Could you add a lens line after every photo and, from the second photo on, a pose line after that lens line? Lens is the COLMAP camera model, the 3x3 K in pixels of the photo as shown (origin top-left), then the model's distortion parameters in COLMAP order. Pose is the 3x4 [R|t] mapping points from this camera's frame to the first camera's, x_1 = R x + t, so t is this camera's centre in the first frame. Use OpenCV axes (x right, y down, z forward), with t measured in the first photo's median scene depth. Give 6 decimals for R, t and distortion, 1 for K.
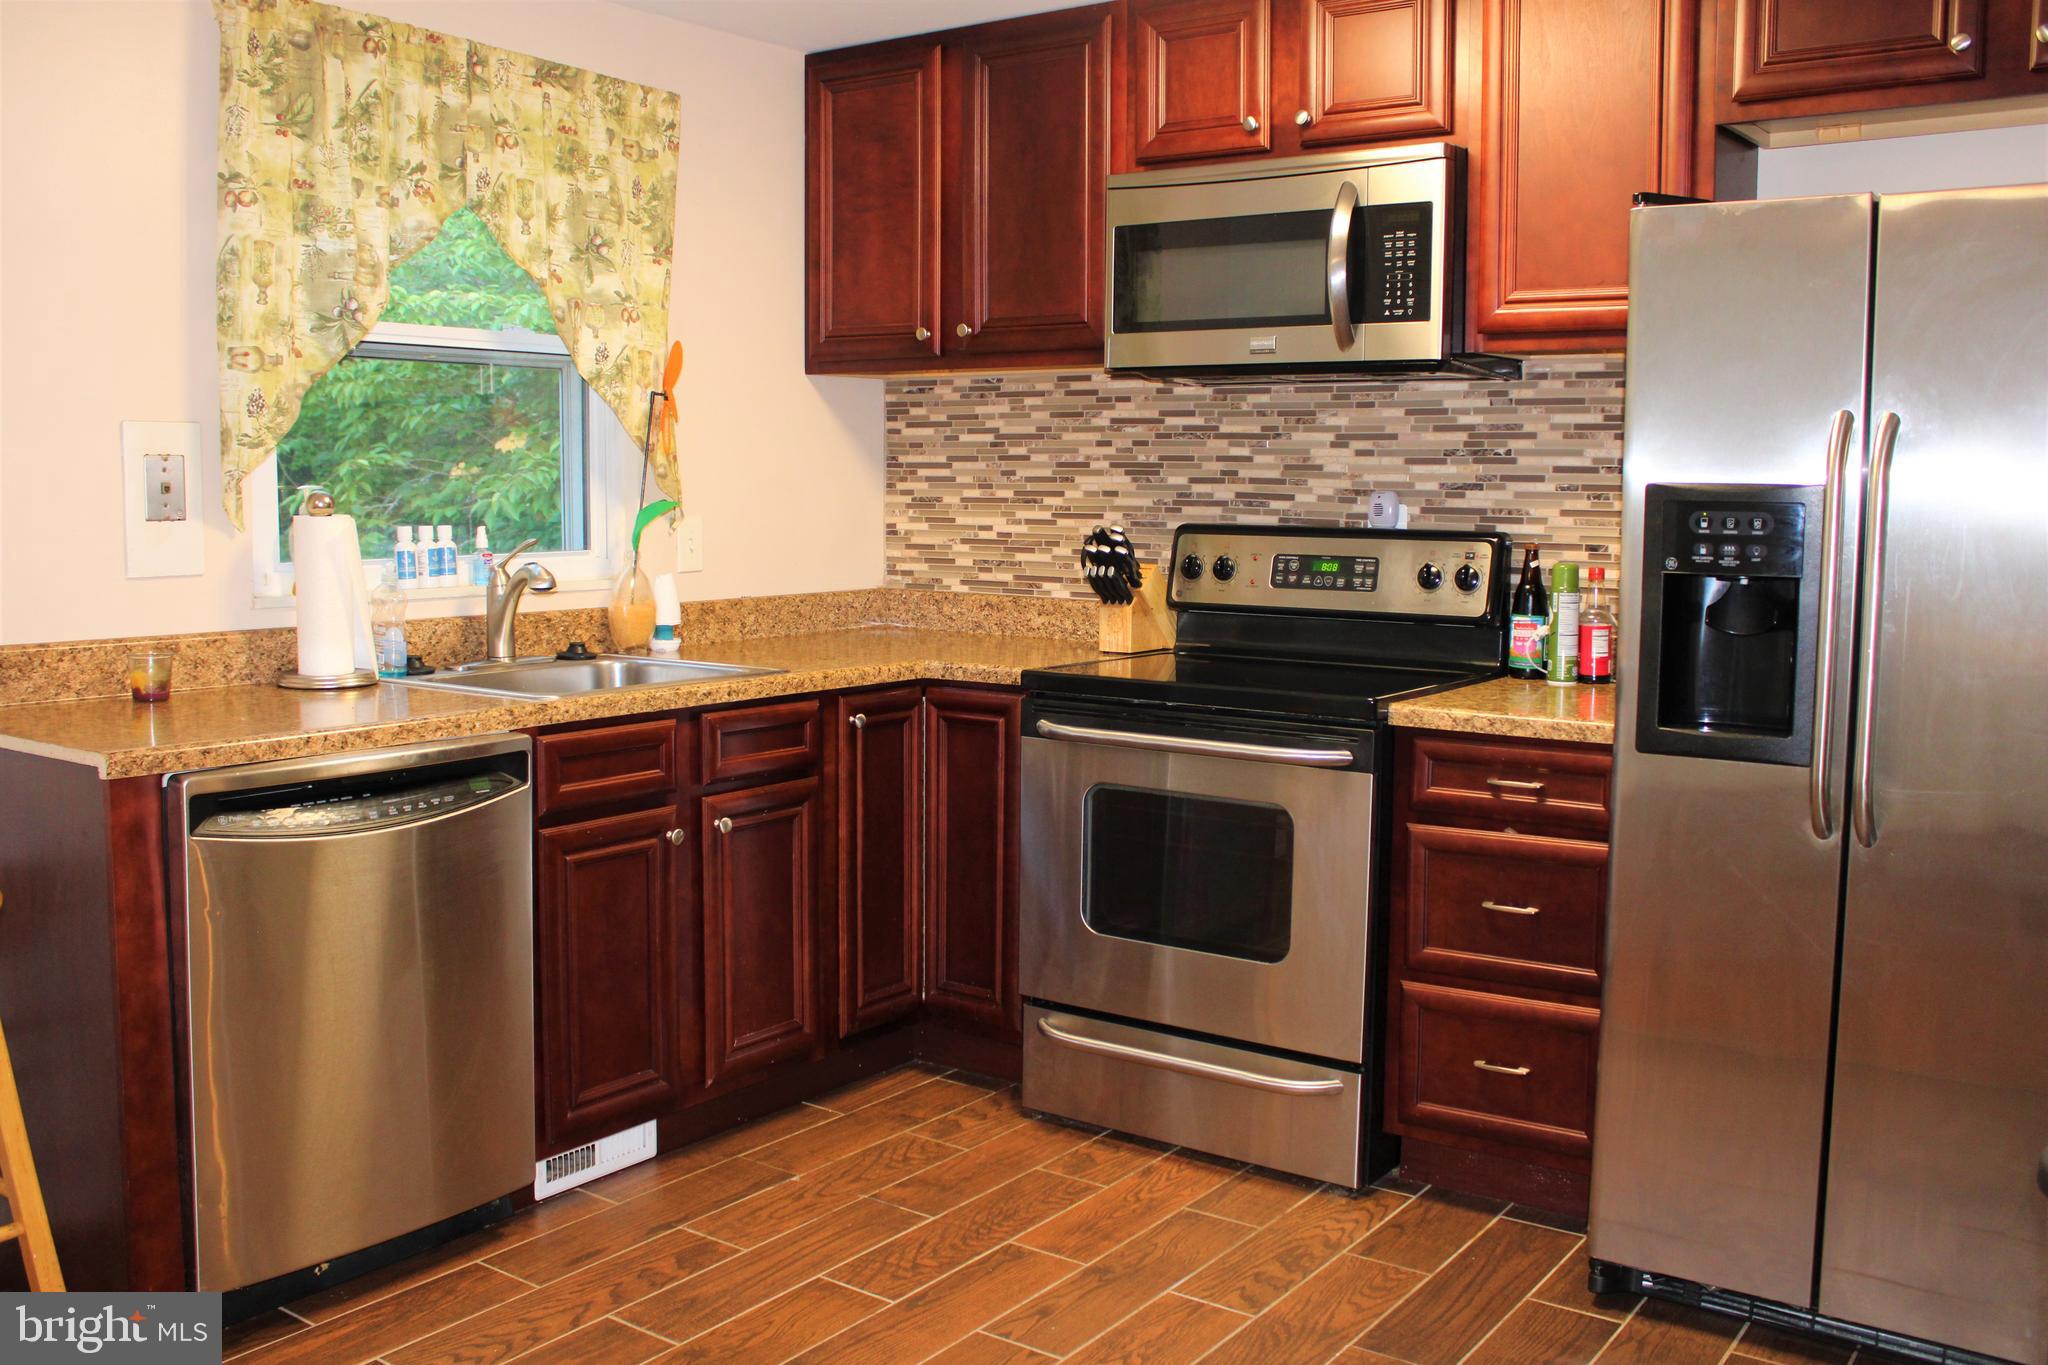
lens RADIAL K [[1872.6, 0, 1026.3], [0, 1872.6, 660.2], [0, 0, 1]] dist [-0.097648, 0.000000]
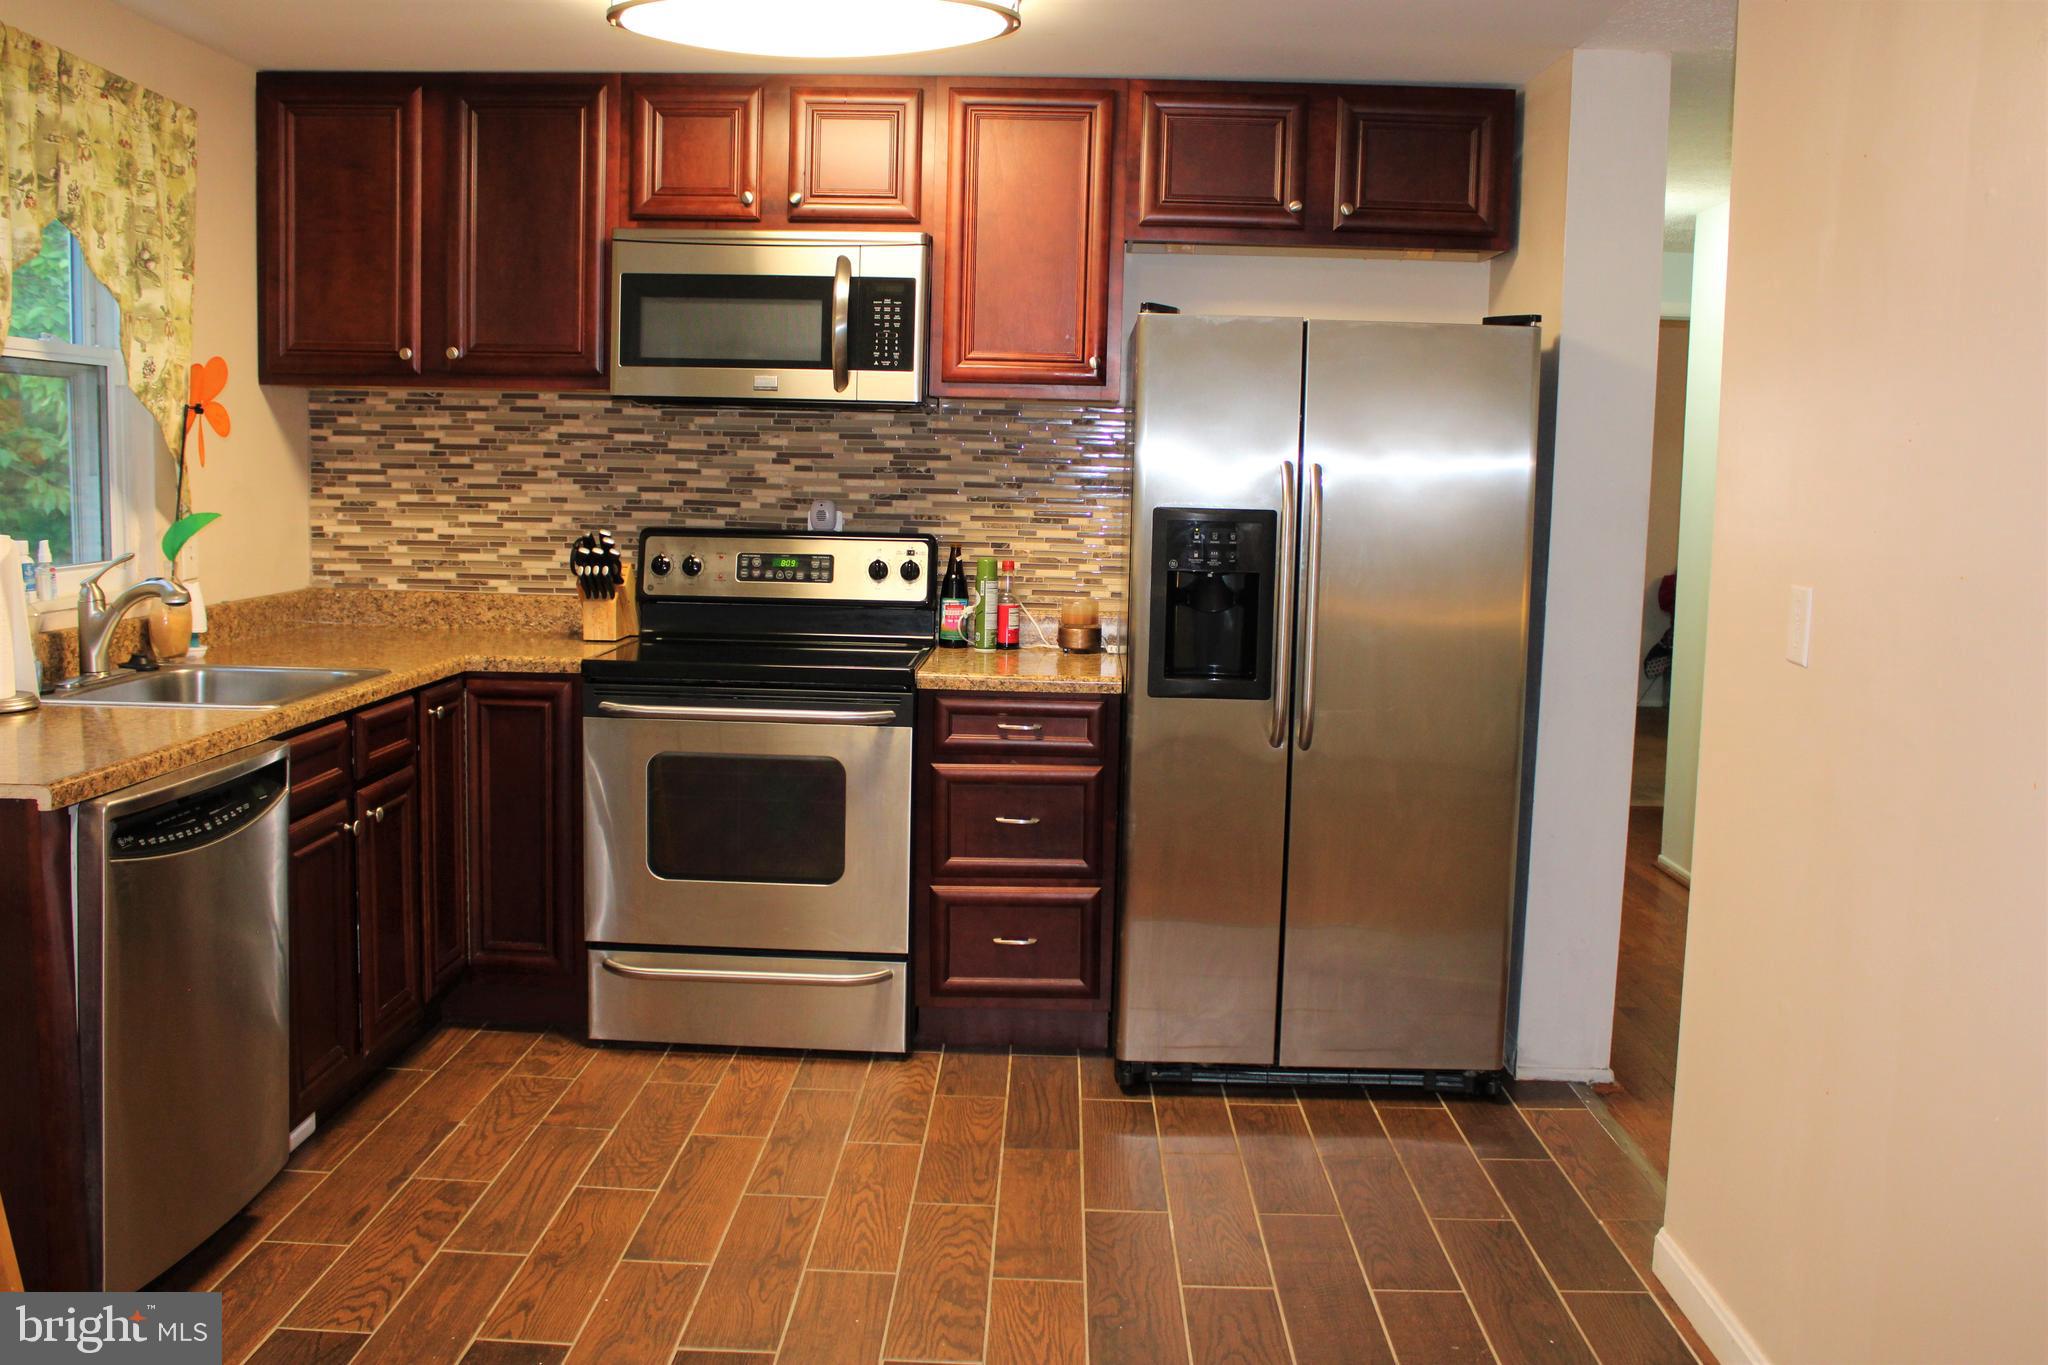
lens RADIAL K [[1872.6, 0, 1019.8], [0, 1872.6, 690.7], [0, 0, 1]] dist [-0.097648, 0.000000]
pose [[0.820963, -0.055888, 0.568240, -0.431690], [0.035792, 0.998278, 0.046473, -0.019250], [-0.569859, -0.017814, 0.821549, -0.092110]]
